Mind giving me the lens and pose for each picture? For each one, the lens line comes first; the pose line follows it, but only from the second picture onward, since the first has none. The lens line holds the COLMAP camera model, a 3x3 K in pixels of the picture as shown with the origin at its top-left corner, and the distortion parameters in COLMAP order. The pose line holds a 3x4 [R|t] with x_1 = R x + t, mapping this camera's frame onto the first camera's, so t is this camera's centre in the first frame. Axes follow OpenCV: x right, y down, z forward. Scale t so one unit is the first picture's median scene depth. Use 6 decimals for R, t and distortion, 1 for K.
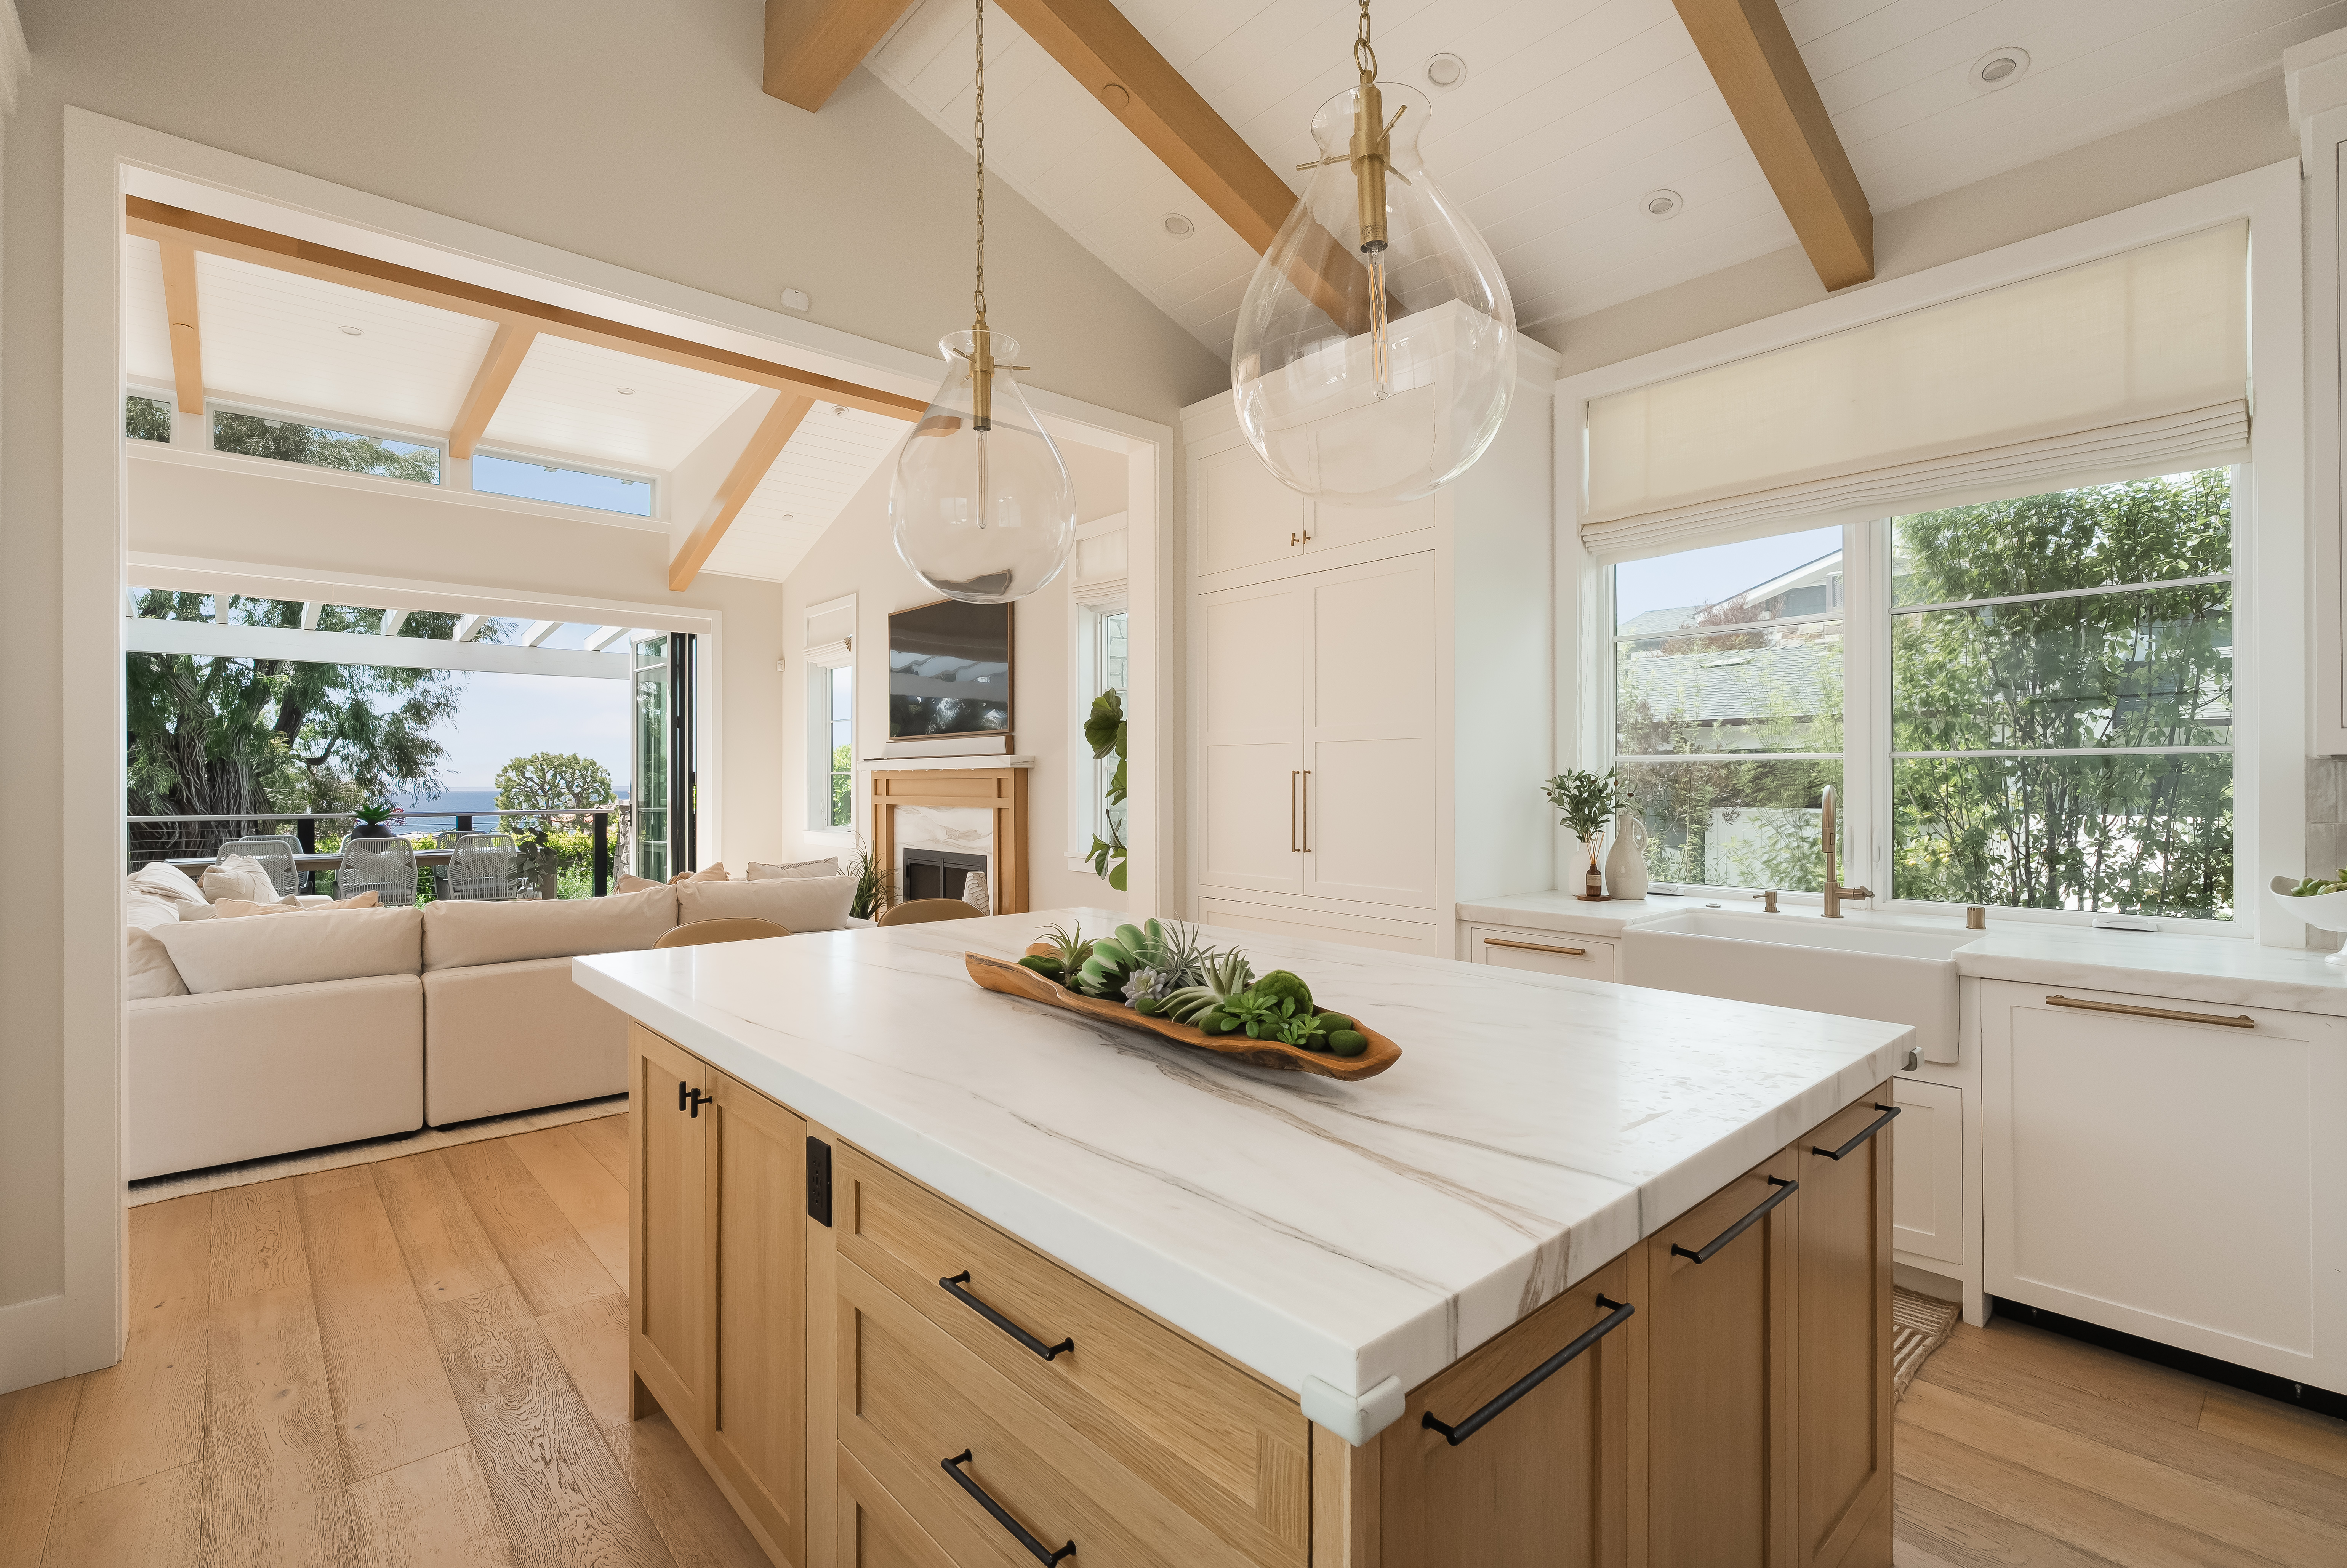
lens RADIAL K [[1067.8, 0, 1173.5], [0, 1067.8, 784.0], [0, 0, 1]] dist [-0.000567, 0.000022]
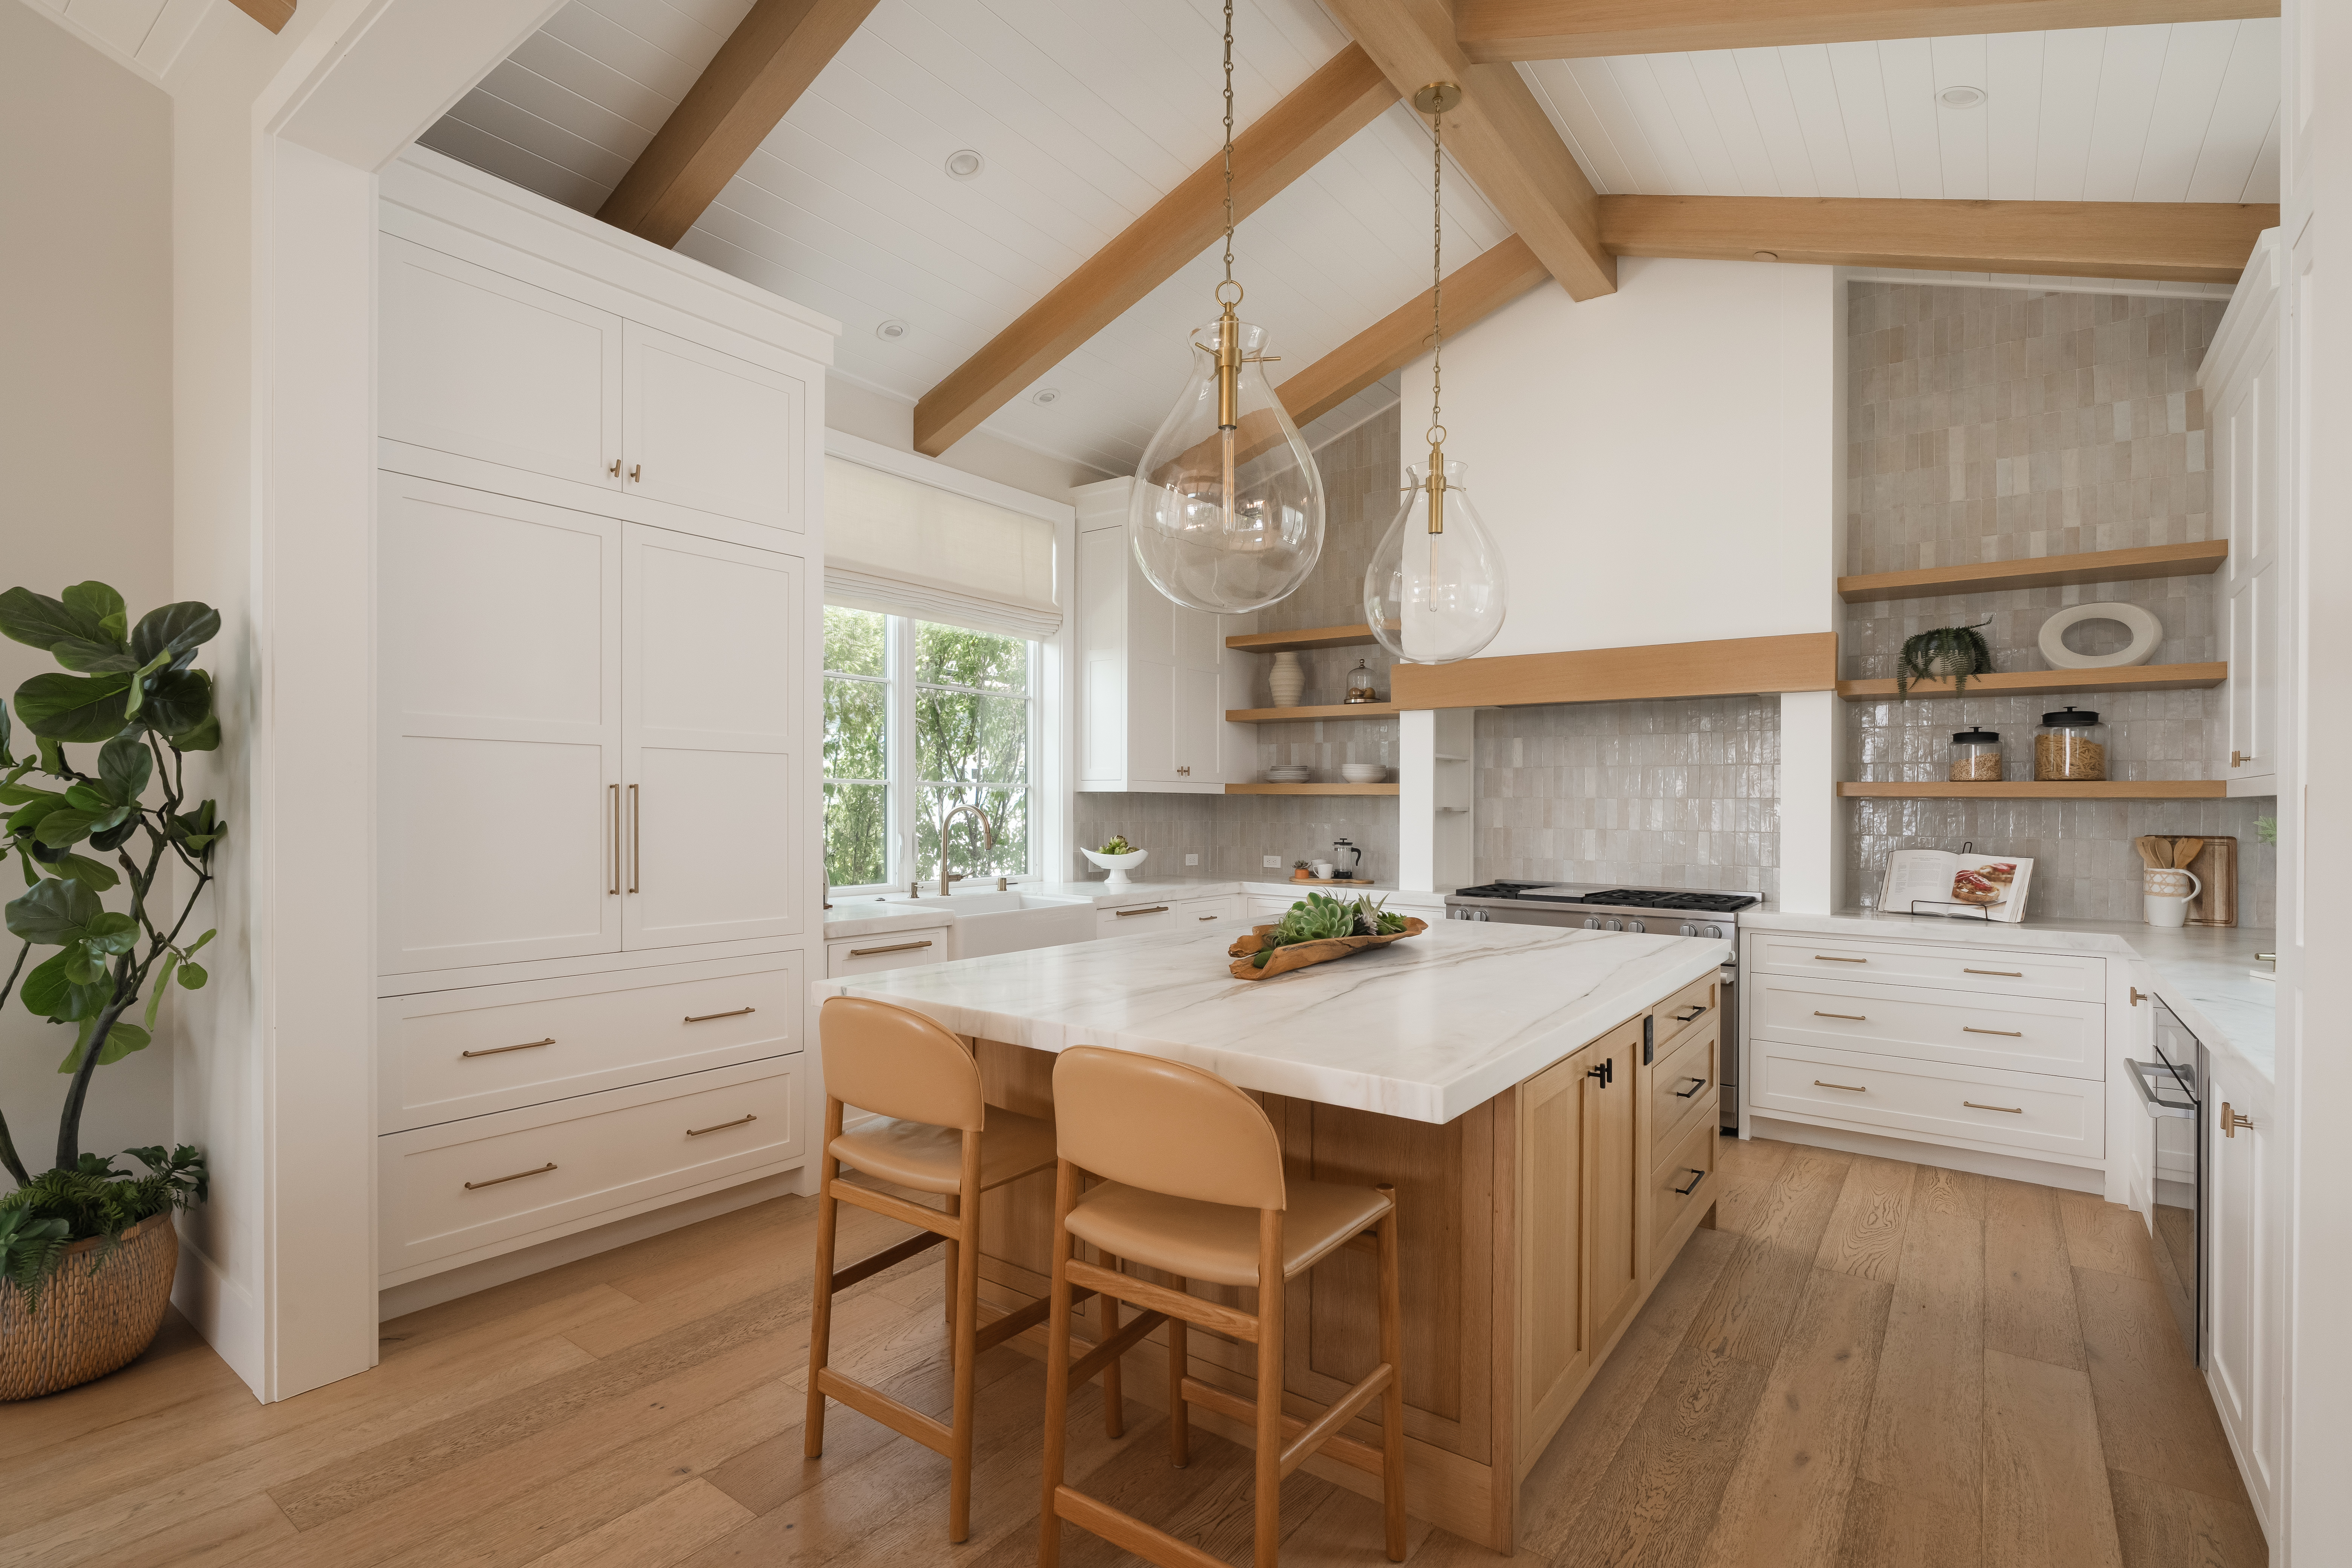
lens RADIAL K [[1099.8, 0, 1173.8], [0, 1099.8, 808.2], [0, 0, 1]] dist [-0.000314, 0.000344]
pose [[-0.200276, -0.004852, 0.979728, -0.867868], [-0.002530, 0.999987, 0.004435, -0.000631], [-0.979736, -0.001591, -0.200285, 0.957241]]
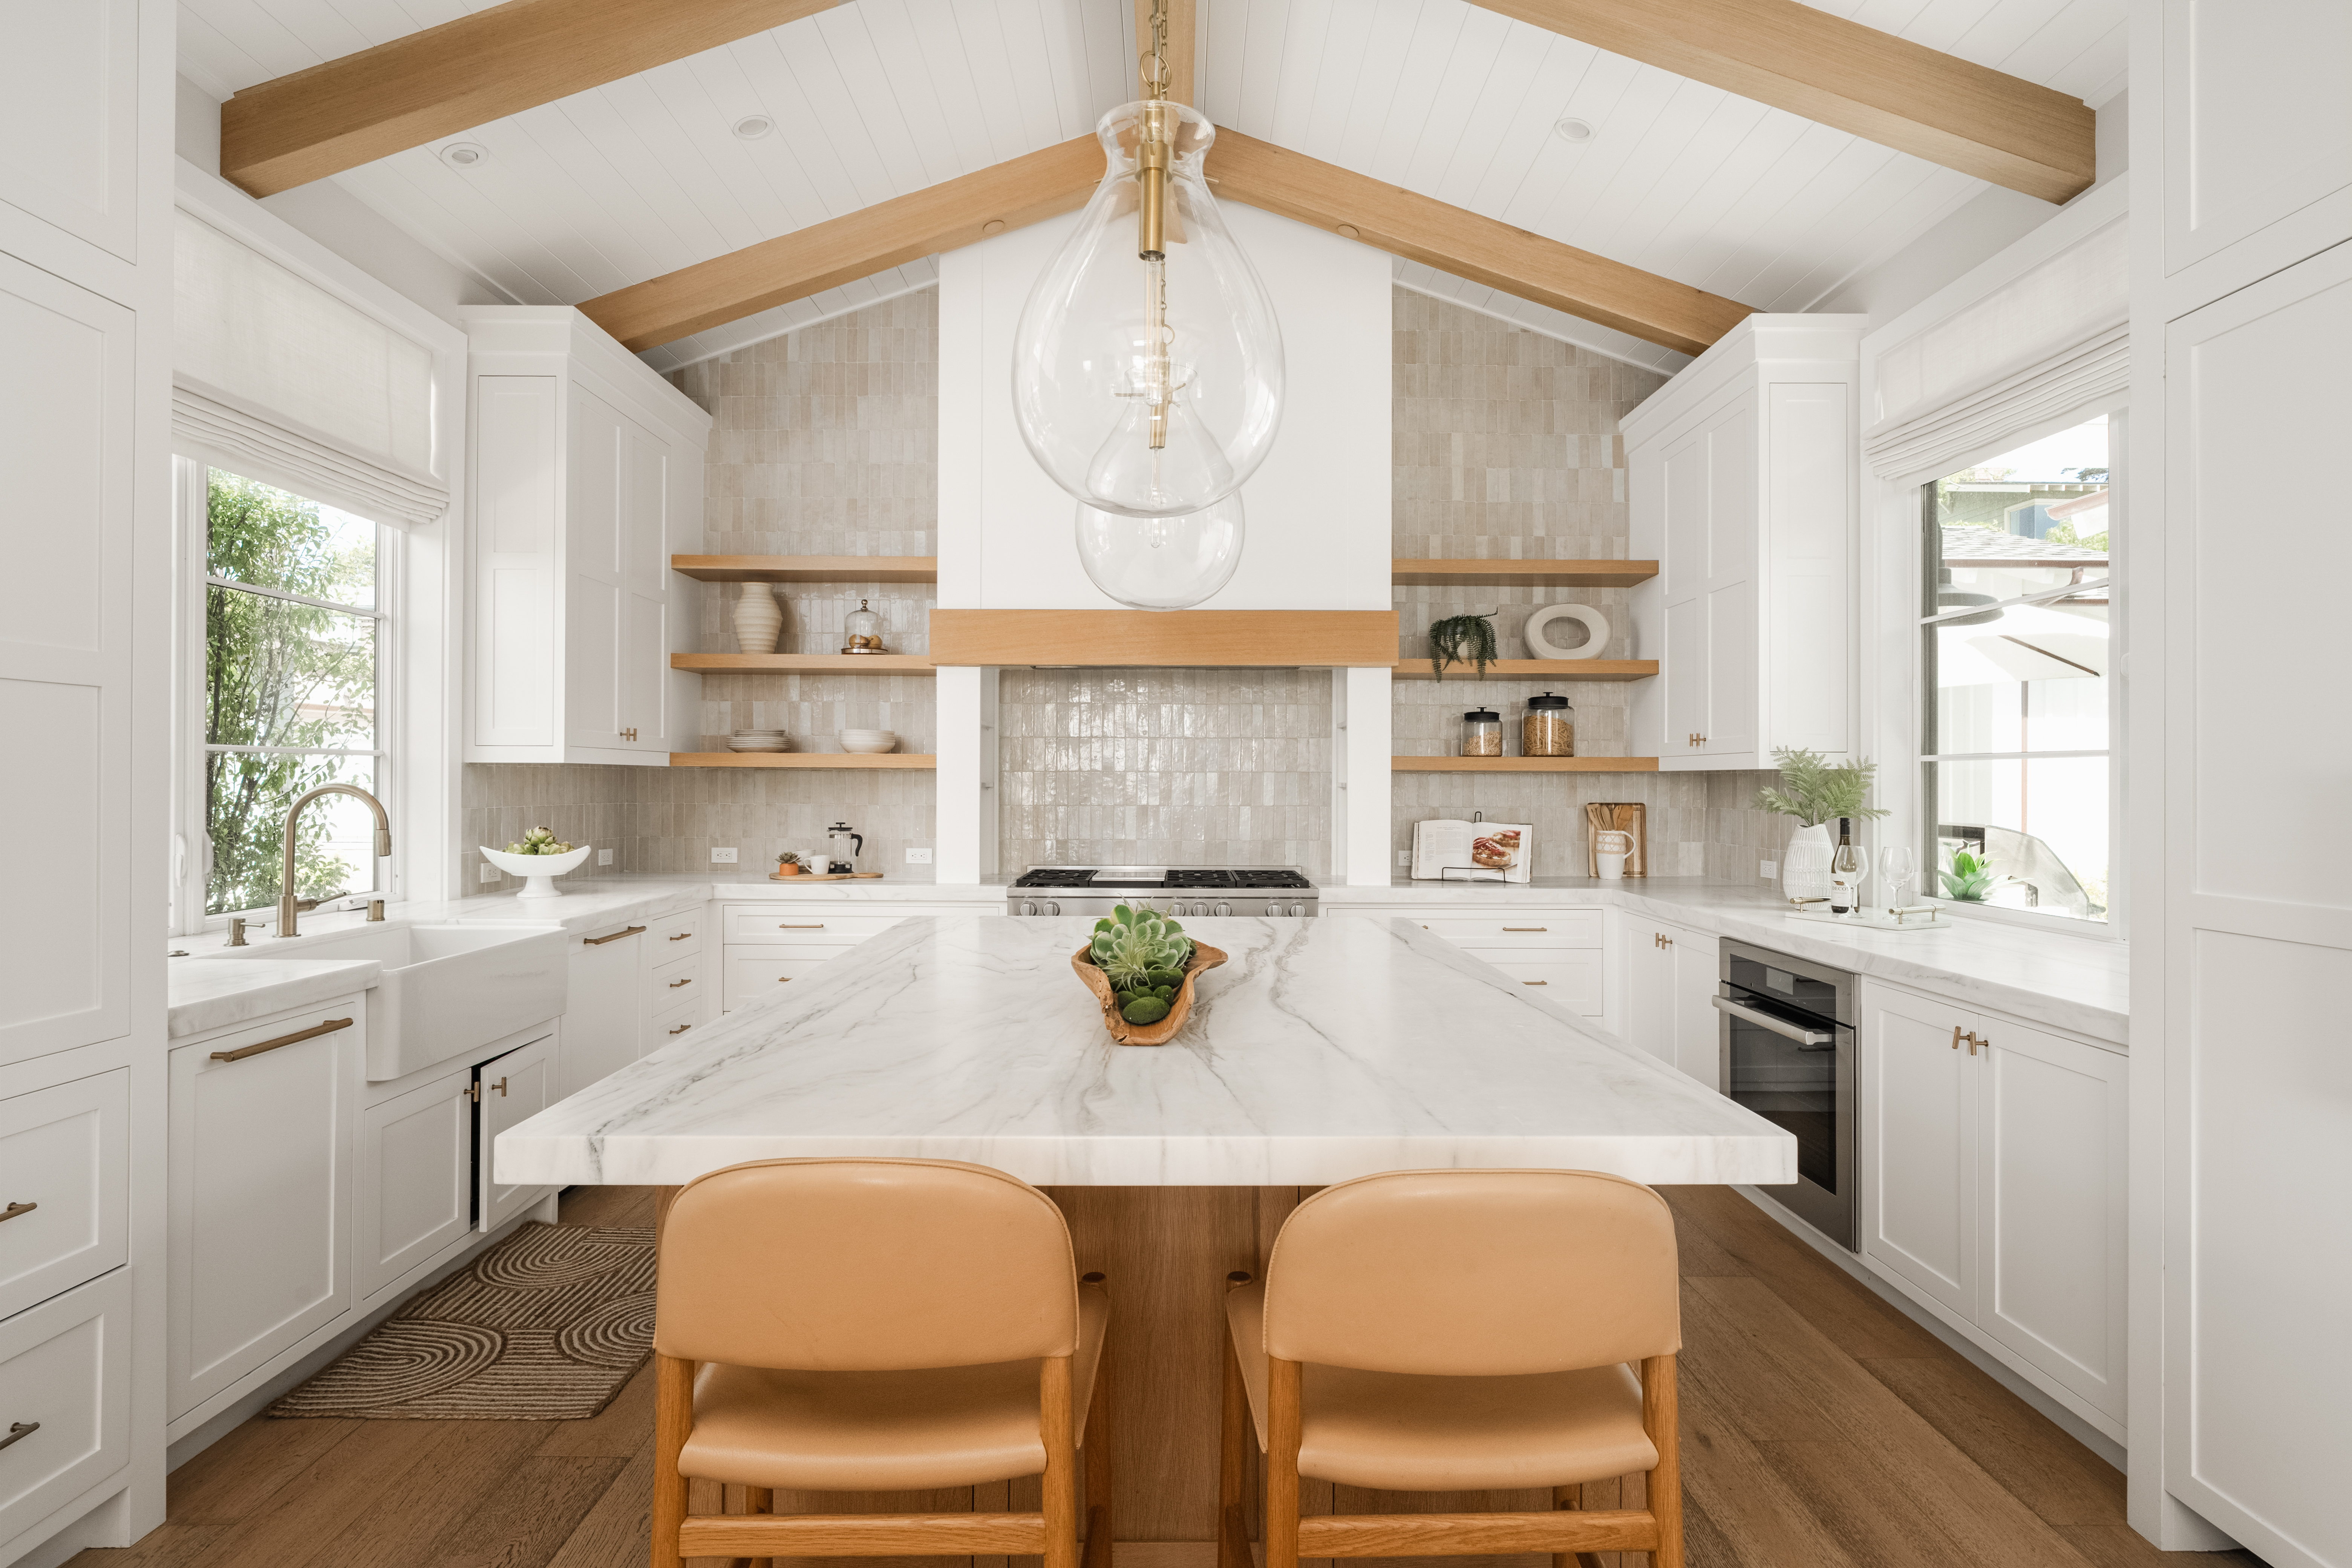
lens RADIAL K [[1211.0, 0, 1173.4], [0, 1211.0, 767.8], [0, 0, 1]] dist [-0.001189, 0.000388]
pose [[-0.746203, 0.006280, 0.665688, -0.542051], [0.001268, 0.999967, -0.008013, -0.002185], [-0.665717, -0.005135, -0.746187, 1.206361]]
